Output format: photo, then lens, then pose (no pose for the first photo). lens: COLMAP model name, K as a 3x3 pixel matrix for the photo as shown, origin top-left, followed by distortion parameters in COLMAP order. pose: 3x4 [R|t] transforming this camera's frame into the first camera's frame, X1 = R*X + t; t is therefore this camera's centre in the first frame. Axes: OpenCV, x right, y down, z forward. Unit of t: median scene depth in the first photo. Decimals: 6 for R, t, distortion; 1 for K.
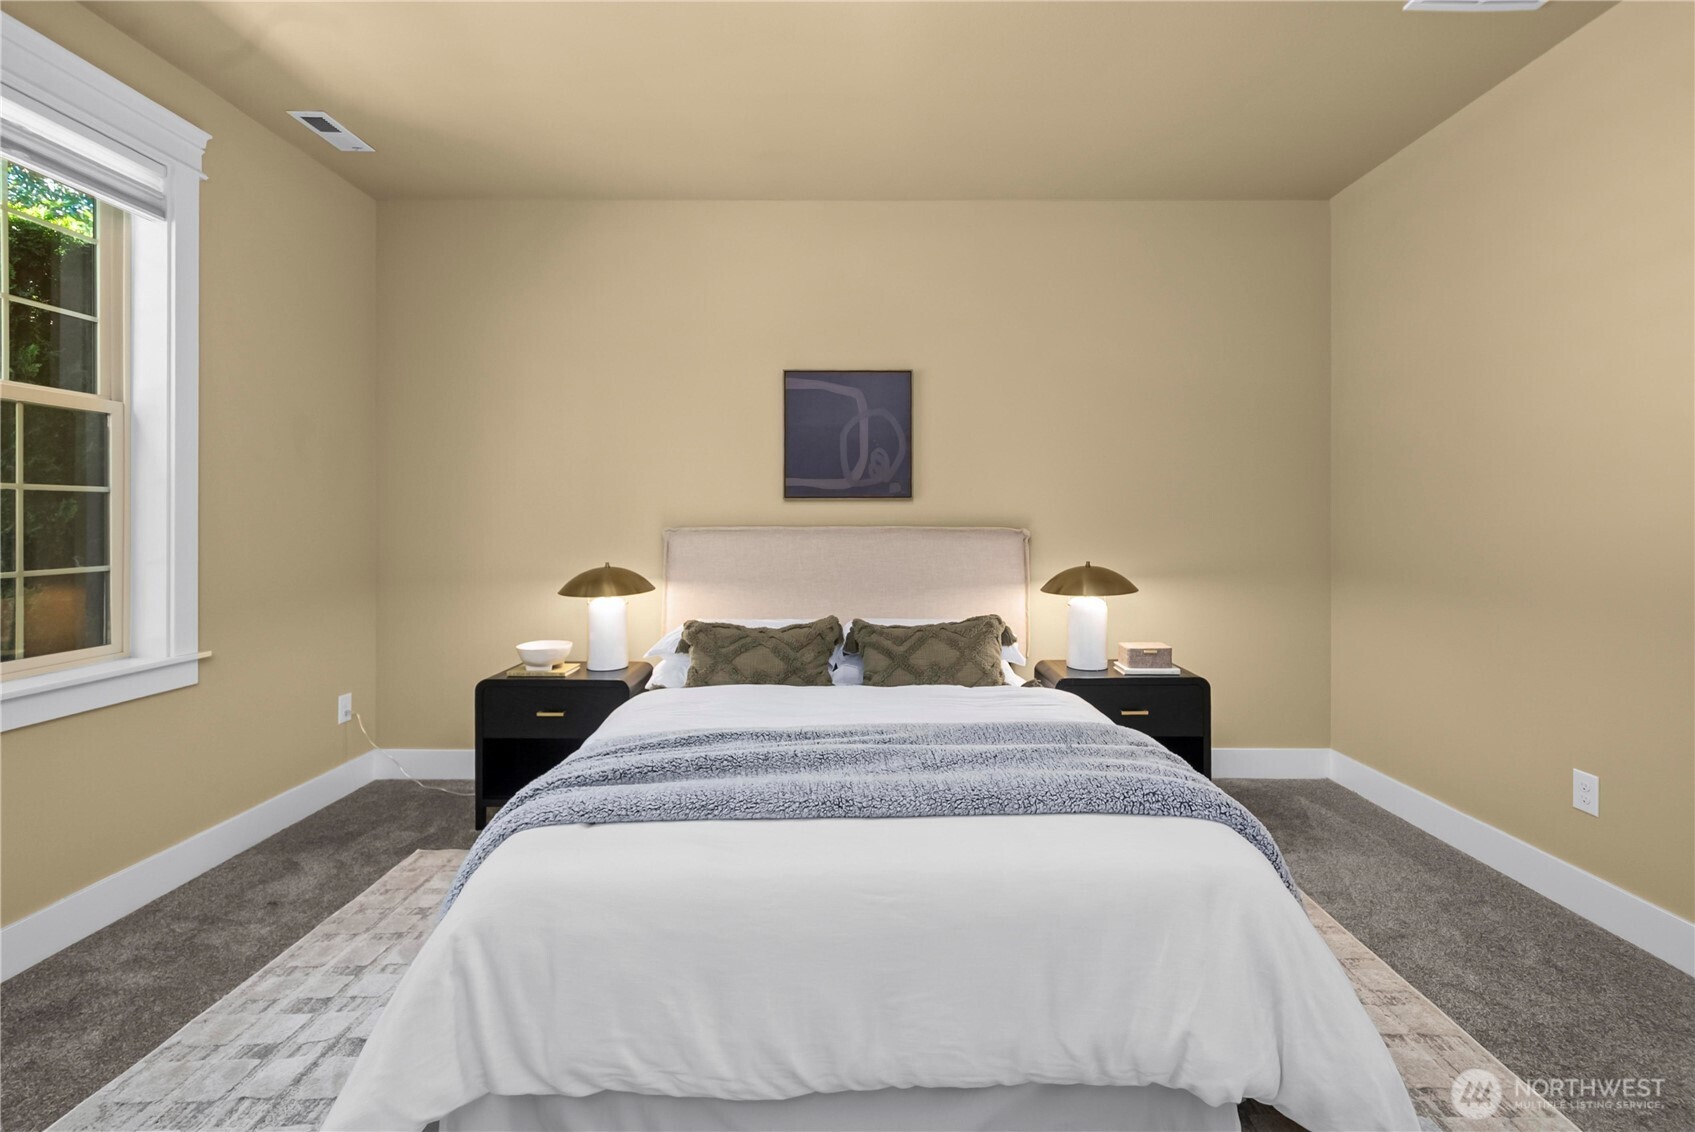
lens RADIAL K [[727.6, 0, 850.6], [0, 727.6, 516.6], [0, 0, 1]] dist [0.002453, 0.000431]
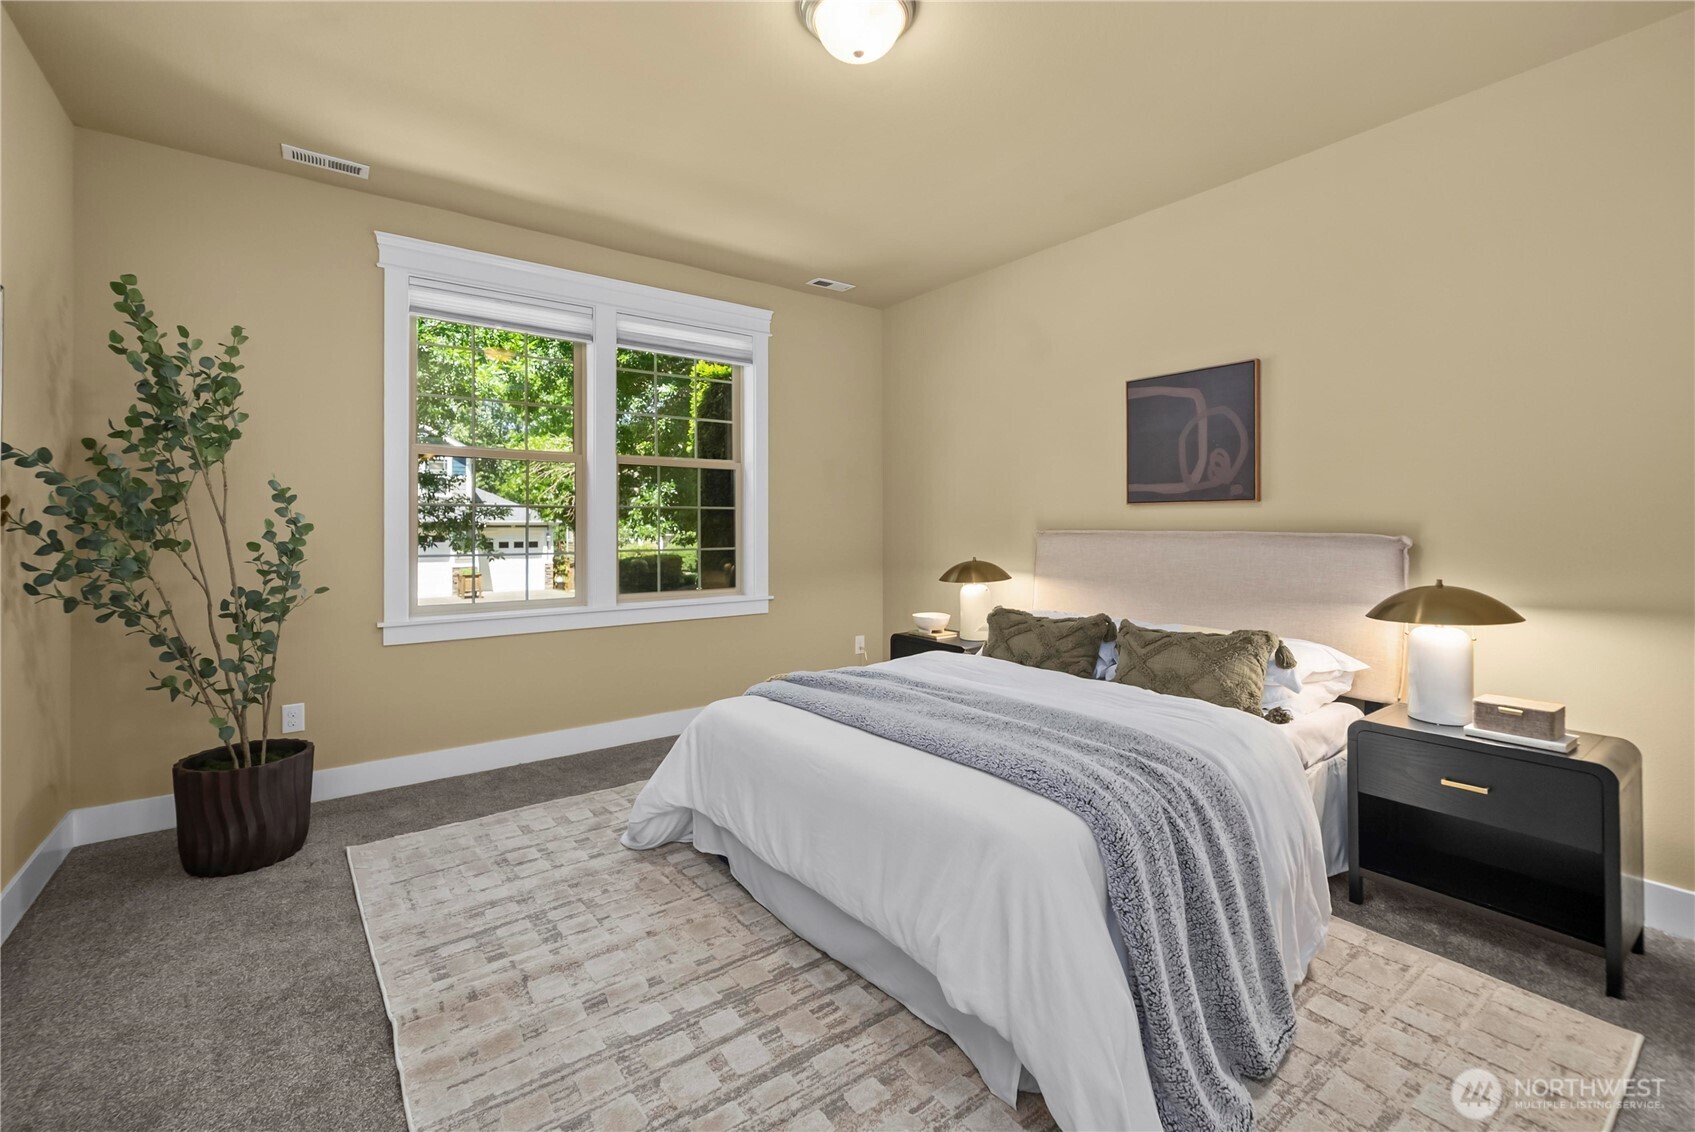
lens RADIAL K [[727.6, 0, 850.6], [0, 727.6, 516.6], [0, 0, 1]] dist [0.002453, 0.000431]
pose [[0.603926, -0.005979, -0.797018, 0.587621], [0.003768, 0.999982, -0.004647, -0.003179], [0.797031, -0.000197, 0.603938, 0.053233]]
